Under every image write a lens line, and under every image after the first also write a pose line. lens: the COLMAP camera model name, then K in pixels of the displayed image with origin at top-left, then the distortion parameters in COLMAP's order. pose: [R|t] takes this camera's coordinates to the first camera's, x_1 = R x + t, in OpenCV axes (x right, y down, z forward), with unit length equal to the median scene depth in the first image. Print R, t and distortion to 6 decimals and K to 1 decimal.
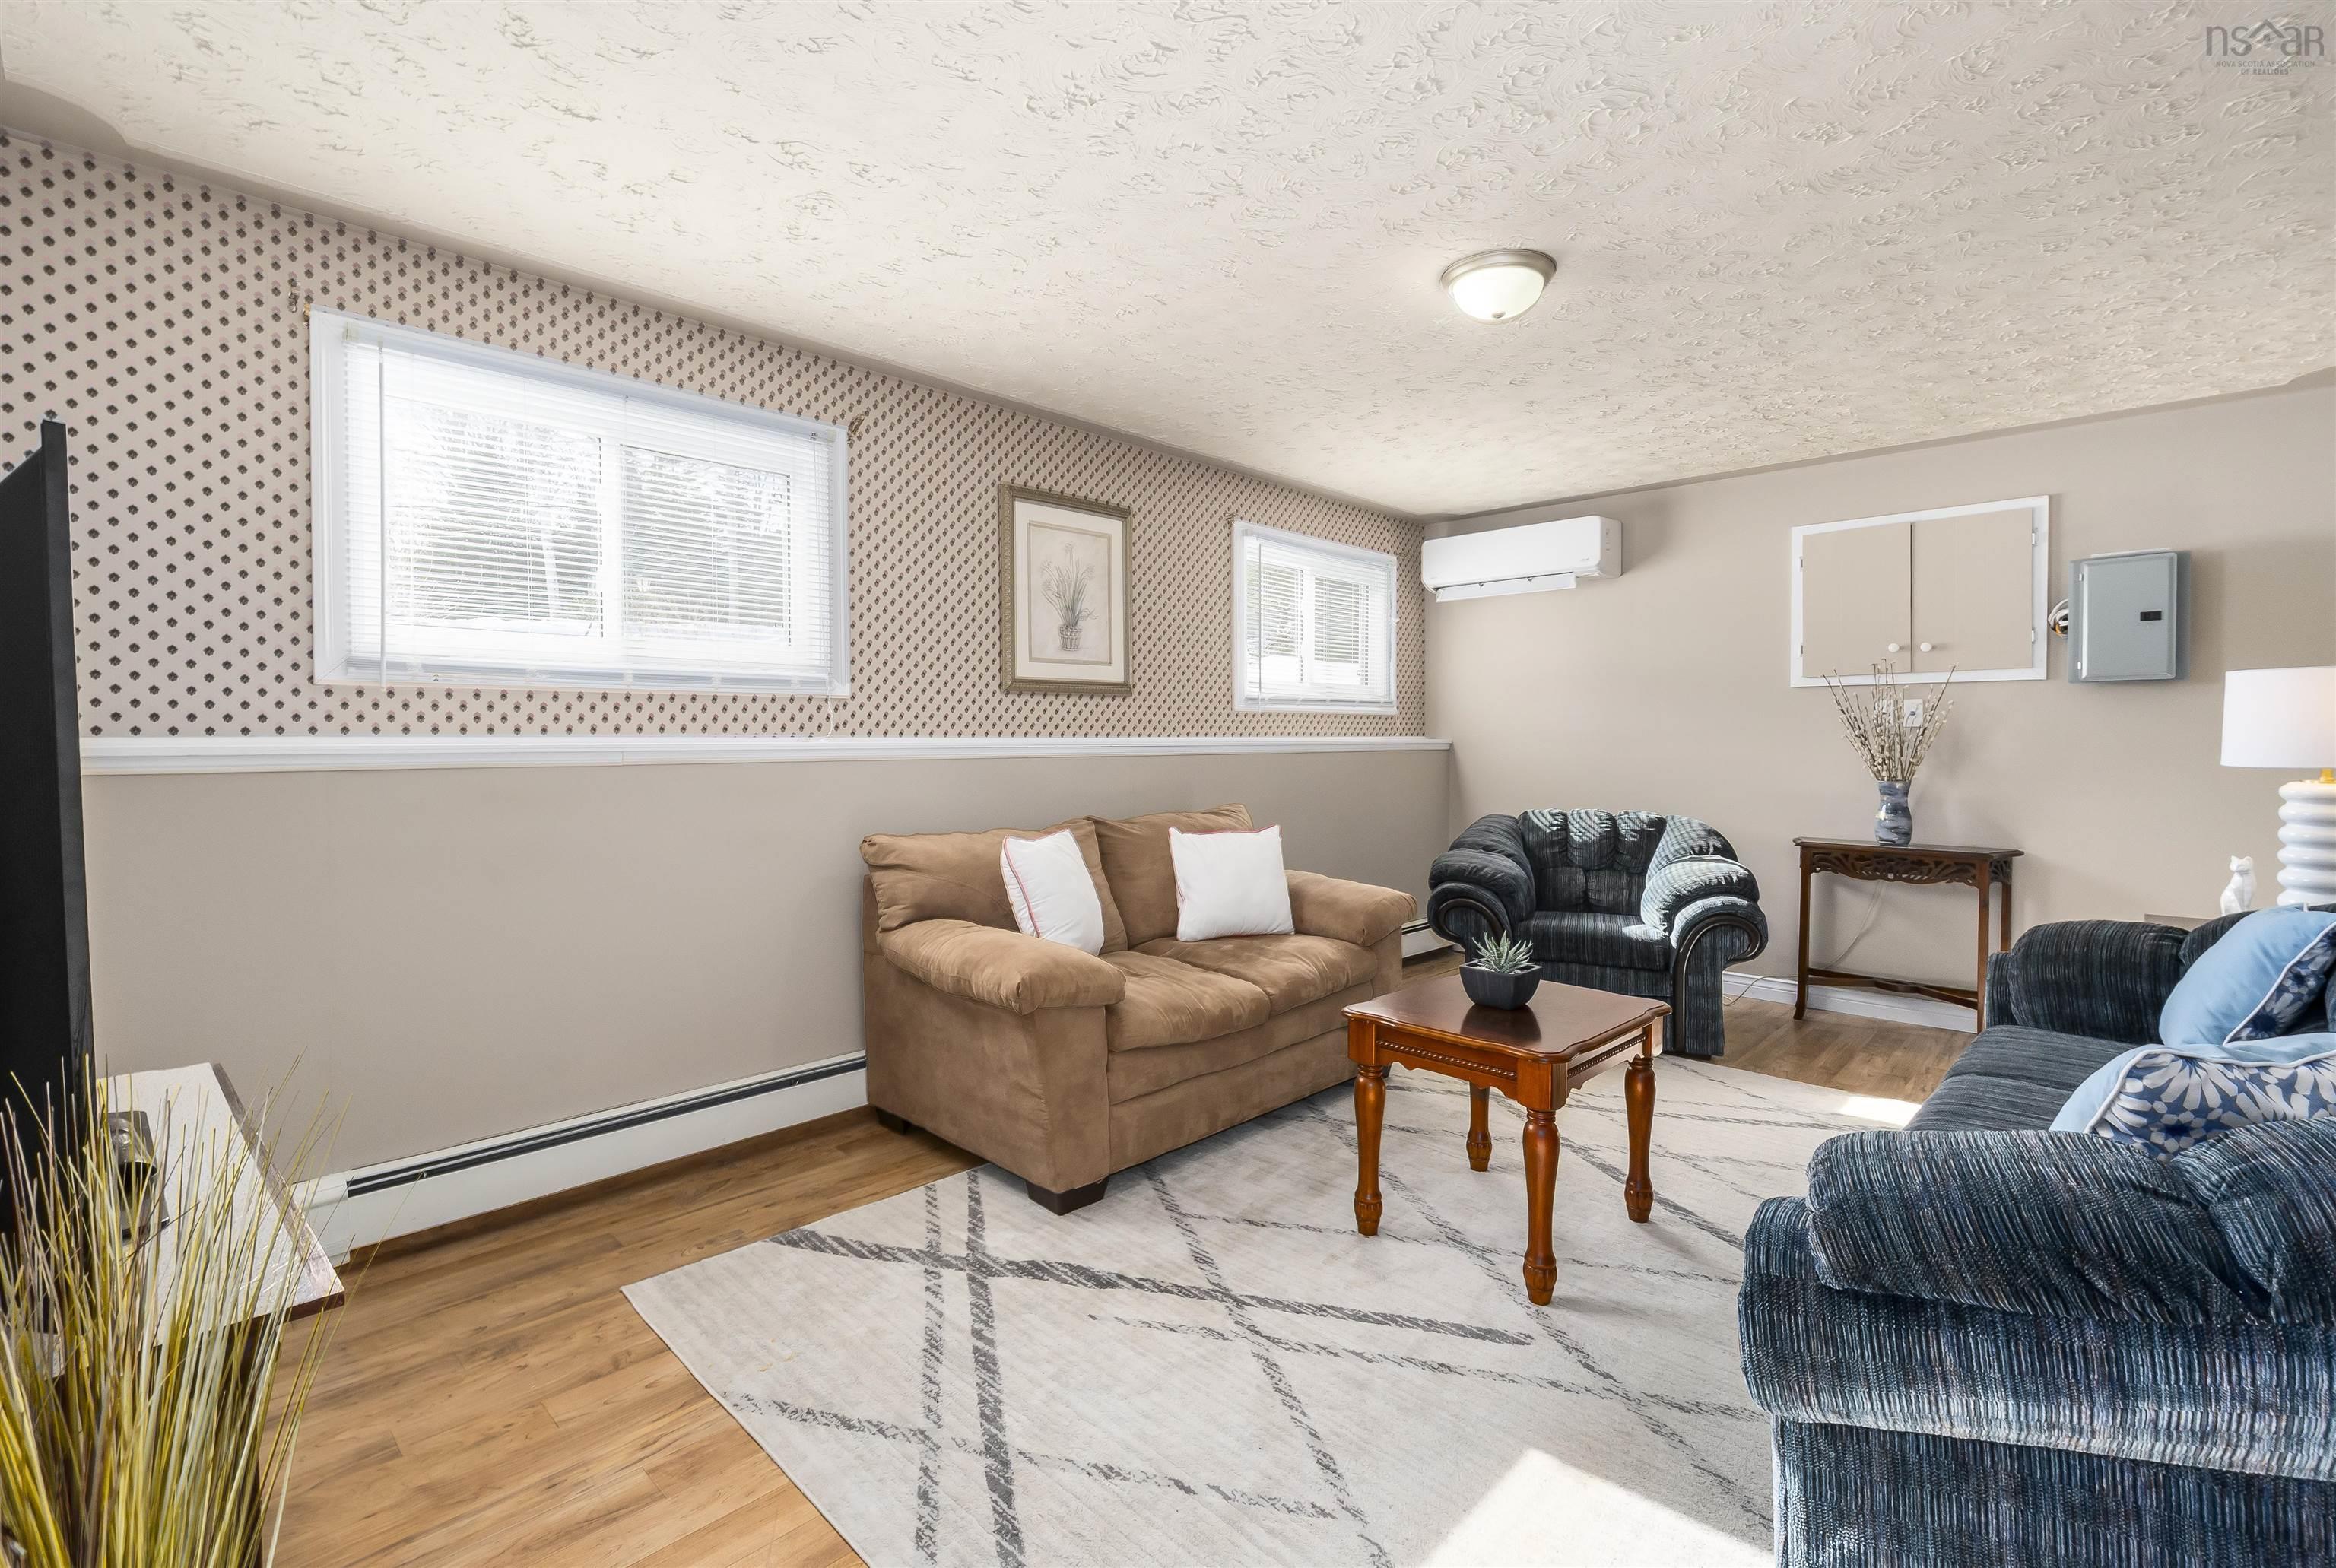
lens RADIAL K [[1054.8, 0, 1166.2], [0, 1054.8, 744.1], [0, 0, 1]] dist [0.000016, 0.000013]
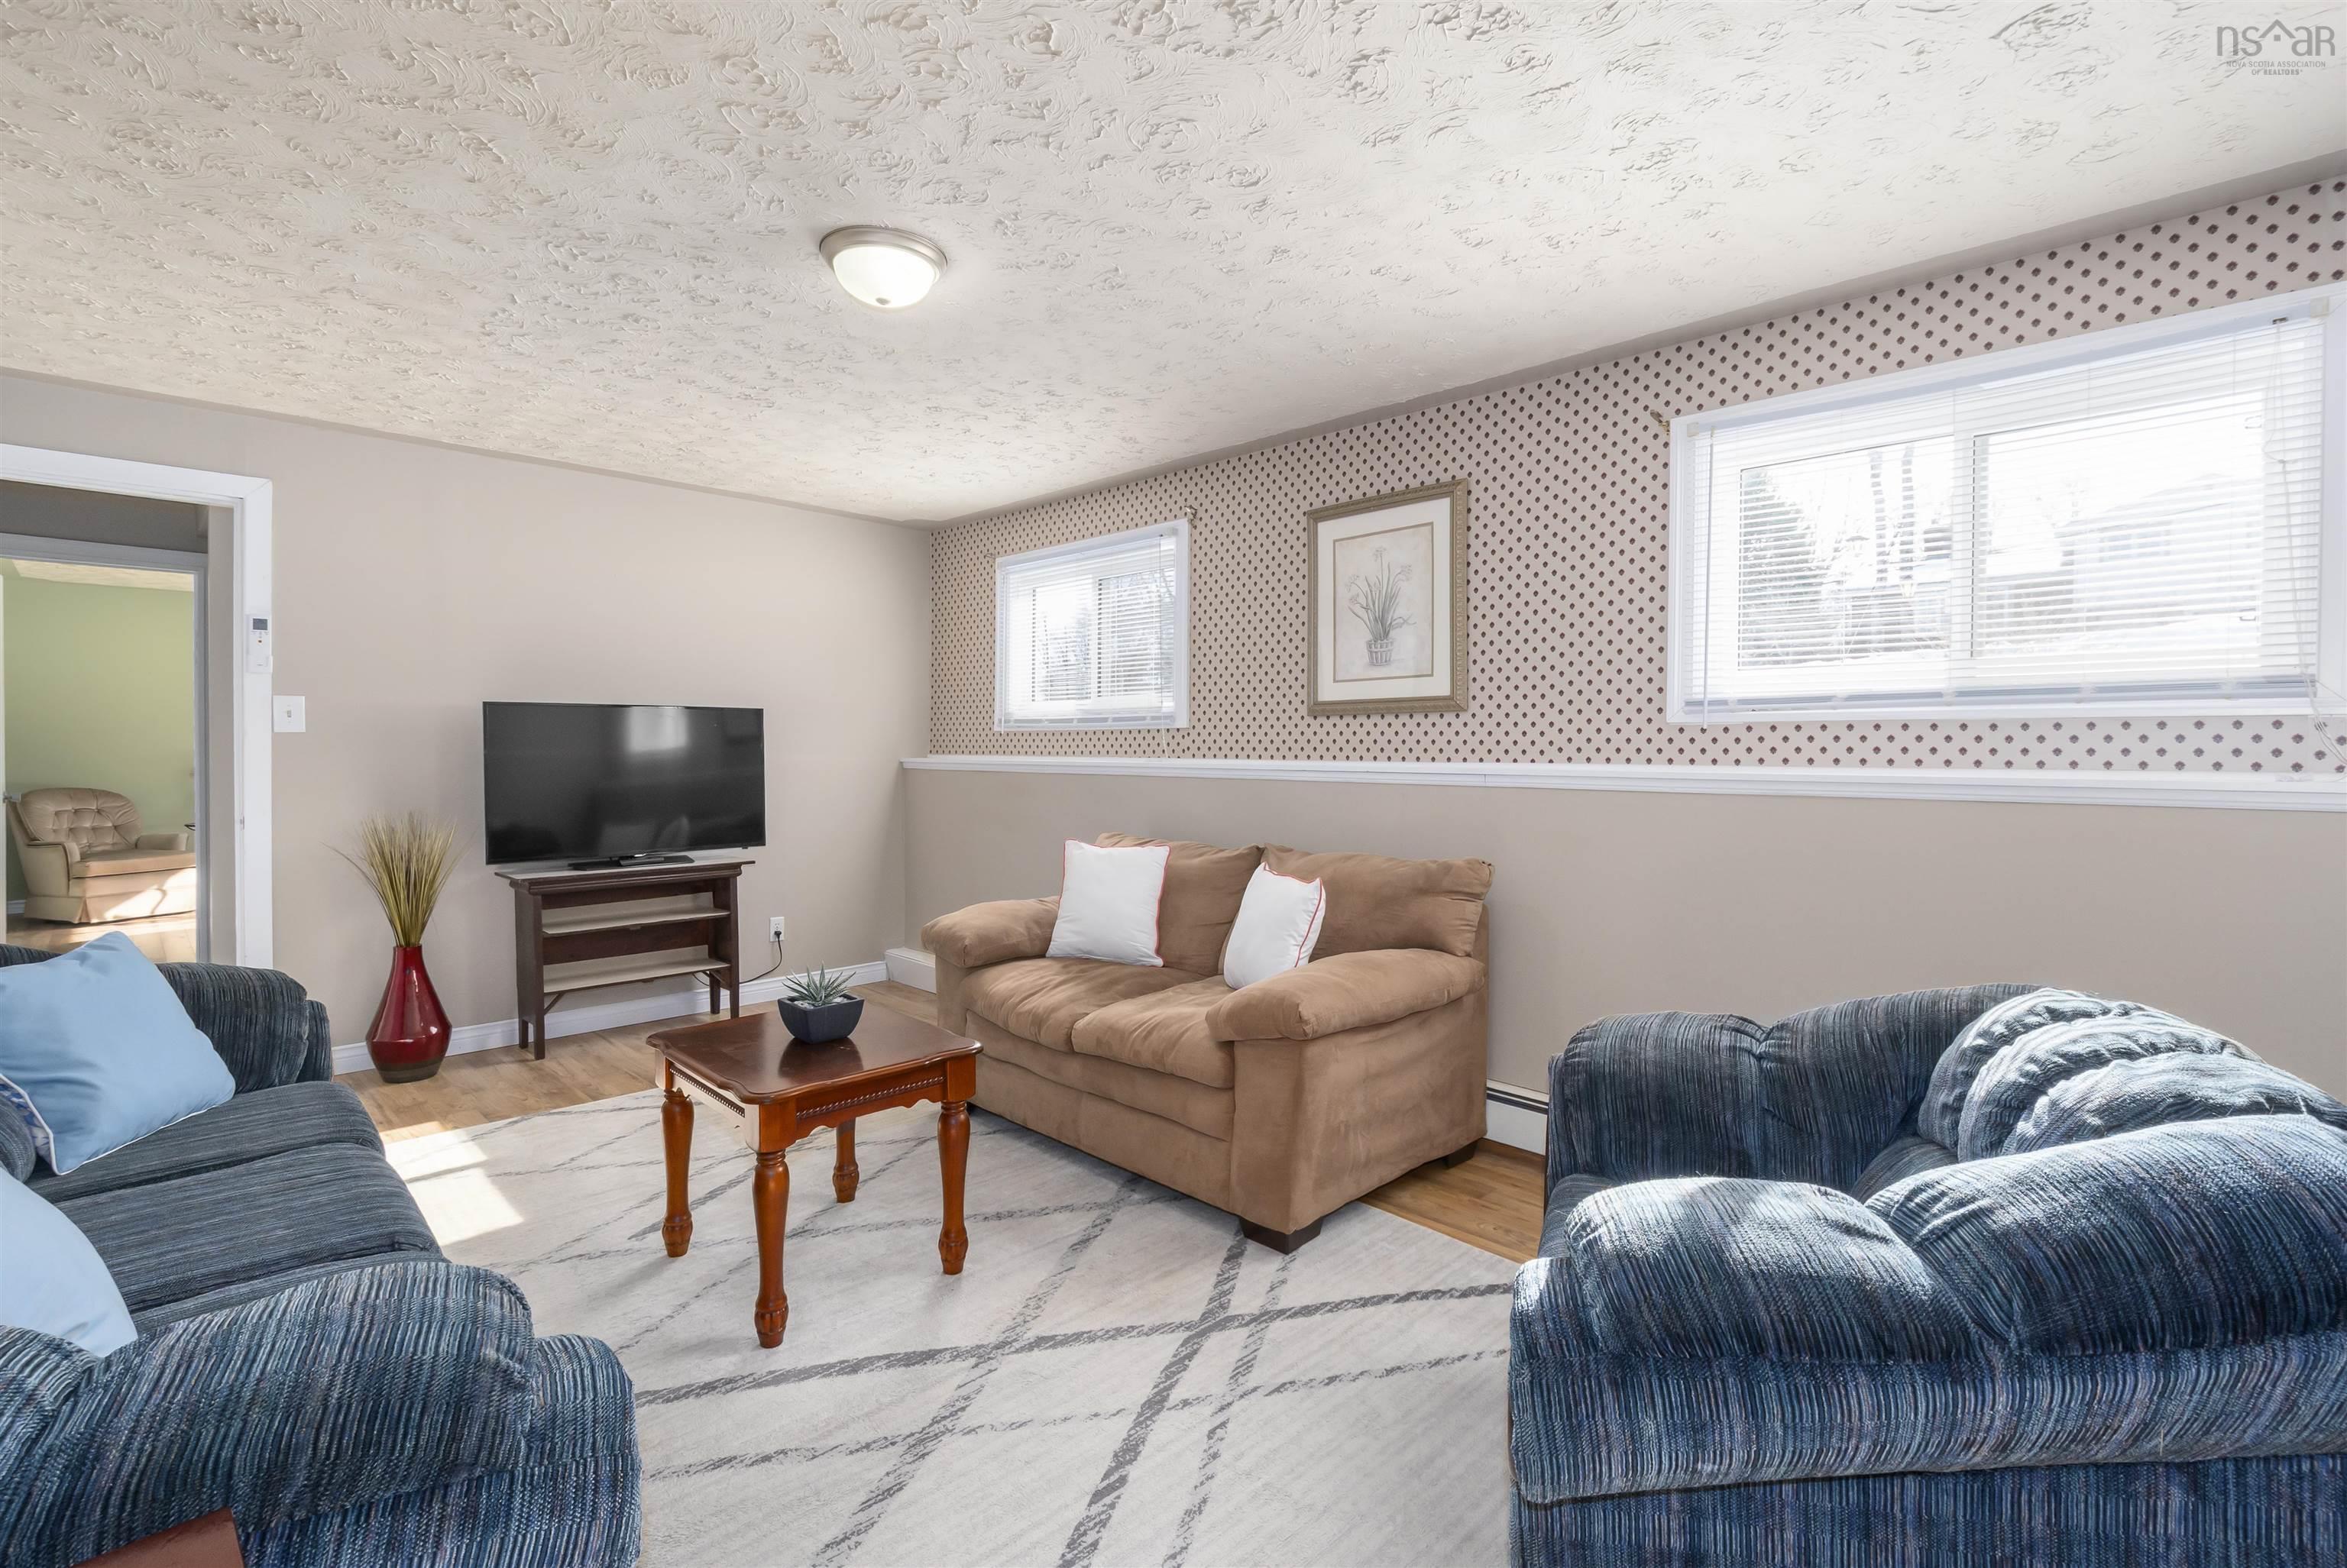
lens RADIAL K [[1059.1, 0, 1205.6], [0, 1059.1, 755.3], [0, 0, 1]] dist [-0.001057, -0.000859]
pose [[0.000252, -0.003057, -0.999995, 0.846252], [-0.020701, 0.999781, -0.003062, -0.006476], [0.999786, 0.020702, 0.000188, 0.887192]]
